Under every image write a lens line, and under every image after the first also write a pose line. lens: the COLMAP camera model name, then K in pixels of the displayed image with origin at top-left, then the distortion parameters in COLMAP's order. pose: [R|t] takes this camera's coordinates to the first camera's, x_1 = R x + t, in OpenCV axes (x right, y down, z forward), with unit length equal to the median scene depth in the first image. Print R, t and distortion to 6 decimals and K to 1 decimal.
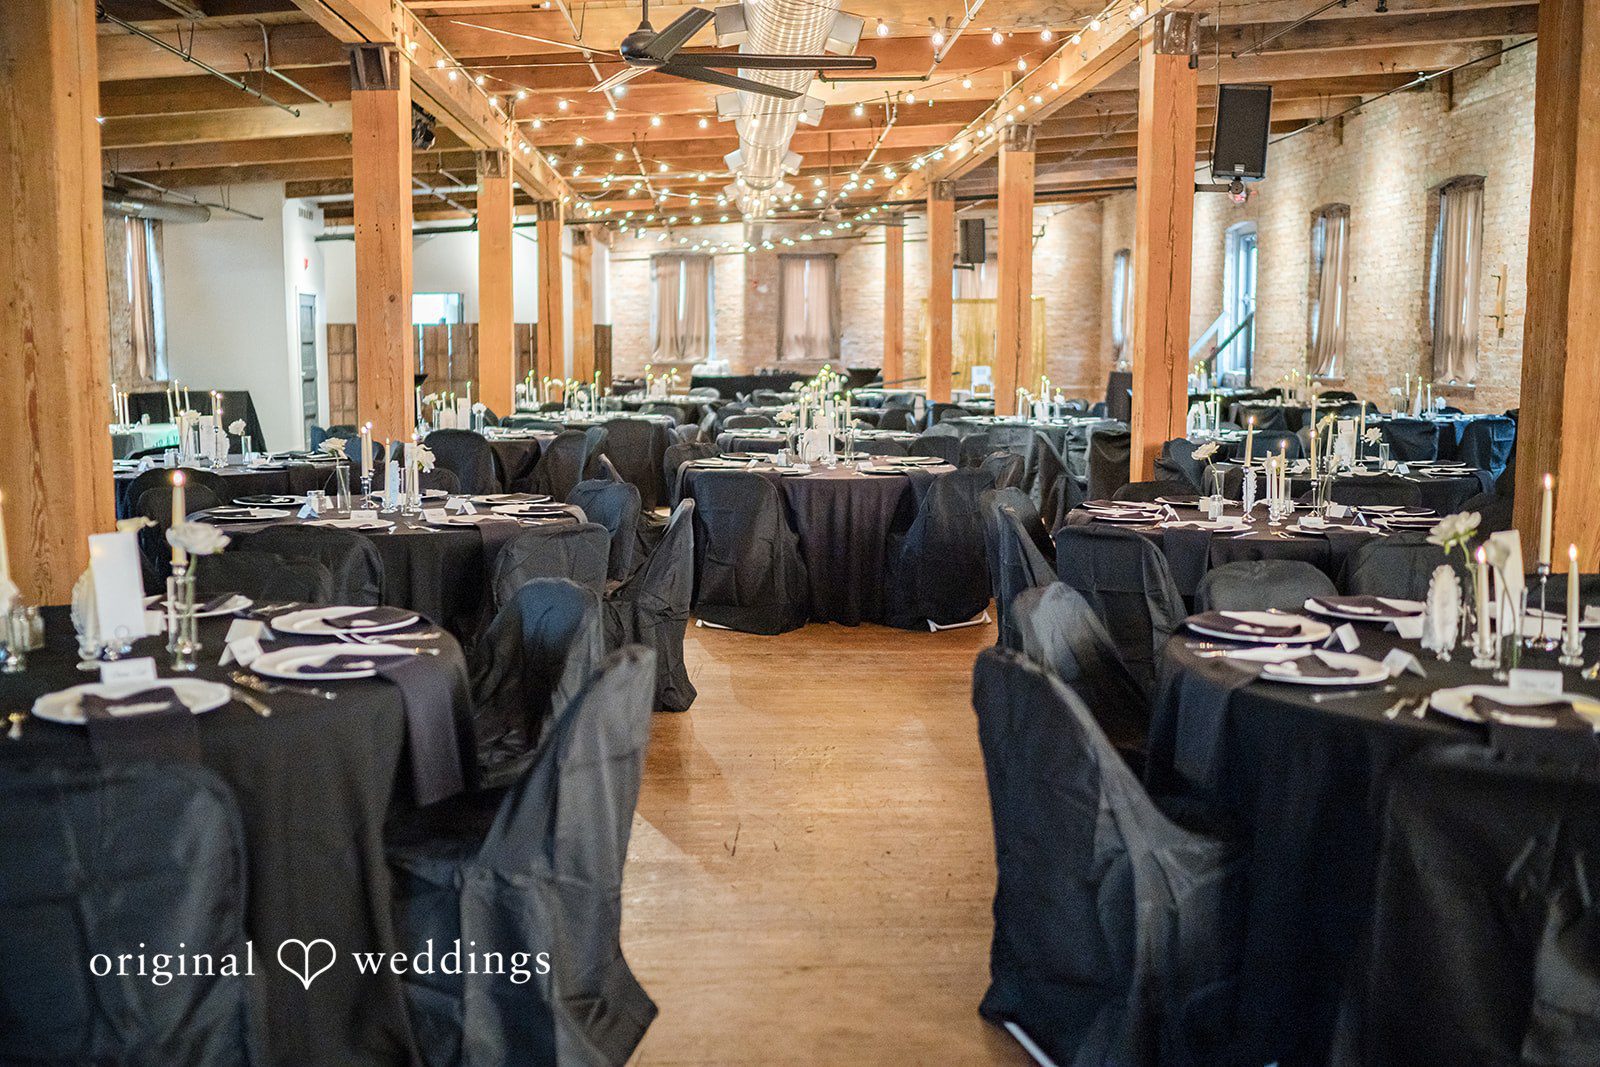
lens RADIAL K [[1534.6, 0, 801.9], [0, 1534.6, 530.0], [0, 0, 1]] dist [-0.114185, 0.152516]
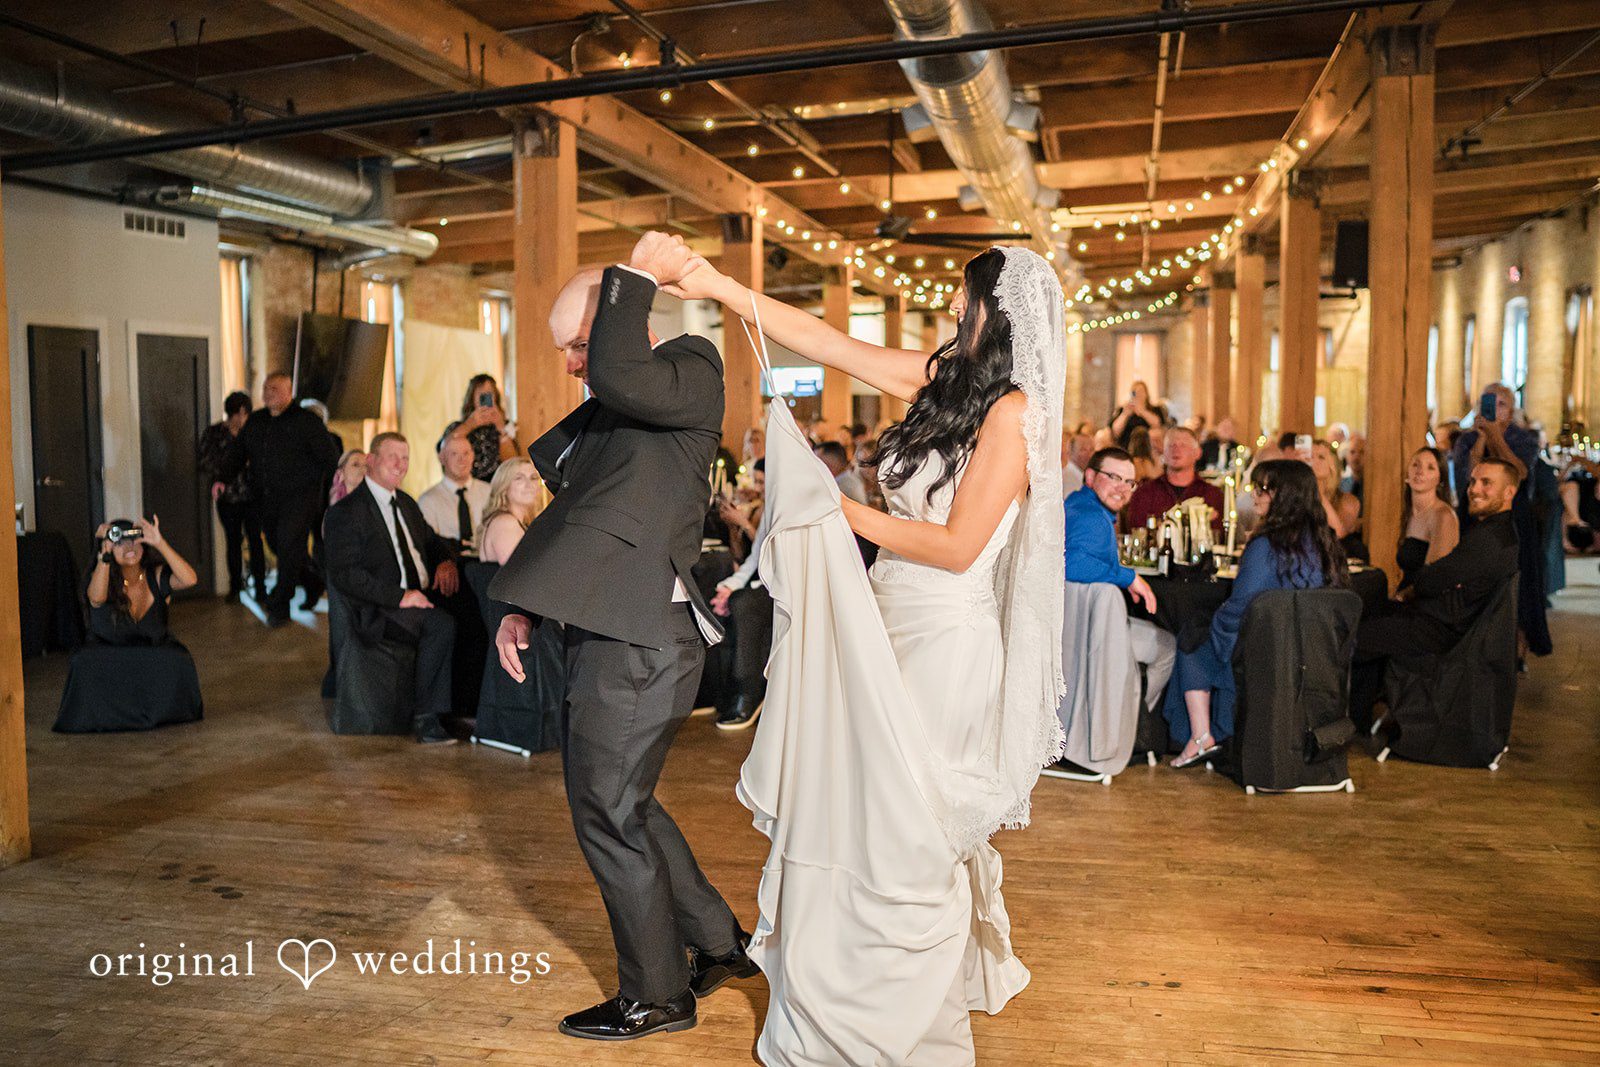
lens RADIAL K [[1534.6, 0, 801.9], [0, 1534.6, 530.0], [0, 0, 1]] dist [-0.114185, 0.152516]
pose [[0.966957, 0.016418, -0.254411, 0.103472], [-0.026927, 0.998920, -0.037878, 0.028977], [0.253514, 0.043477, 0.966354, -0.264128]]
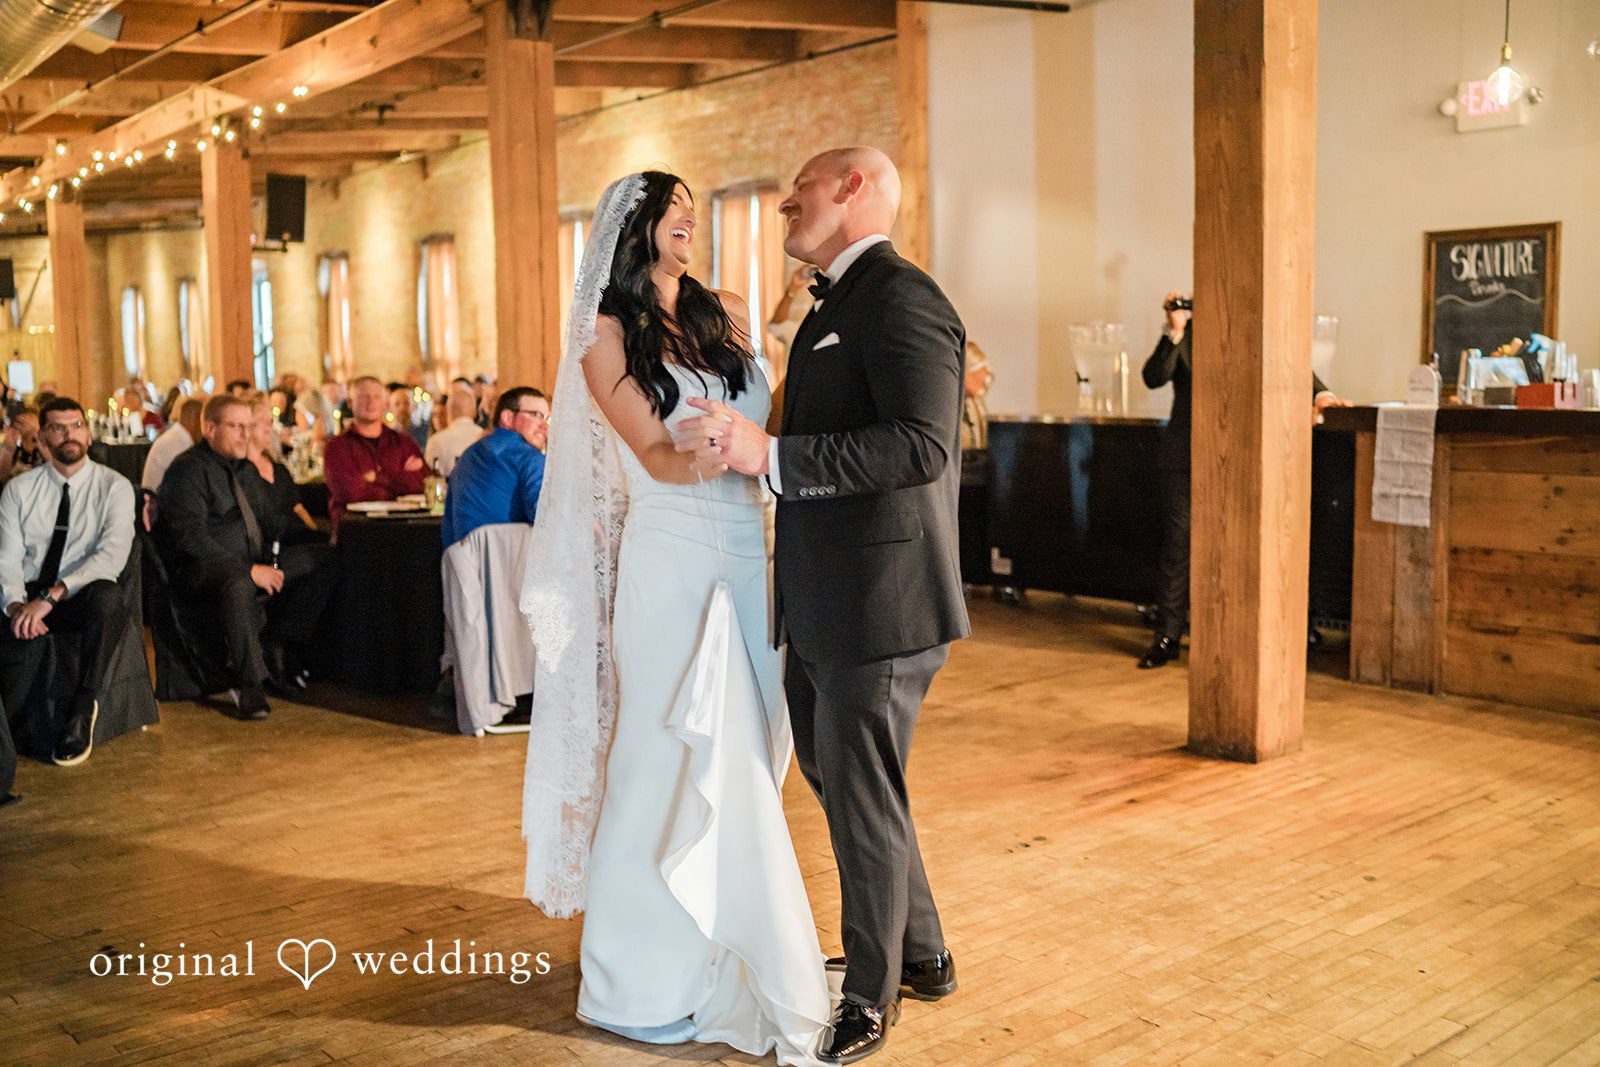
lens RADIAL K [[1534.6, 0, 801.9], [0, 1534.6, 530.0], [0, 0, 1]] dist [-0.114185, 0.152516]
pose [[0.799433, -0.078175, 0.595648, -0.103589], [0.088124, 0.996032, 0.012450, 0.027270], [-0.594257, 0.042538, 0.803149, -0.210286]]
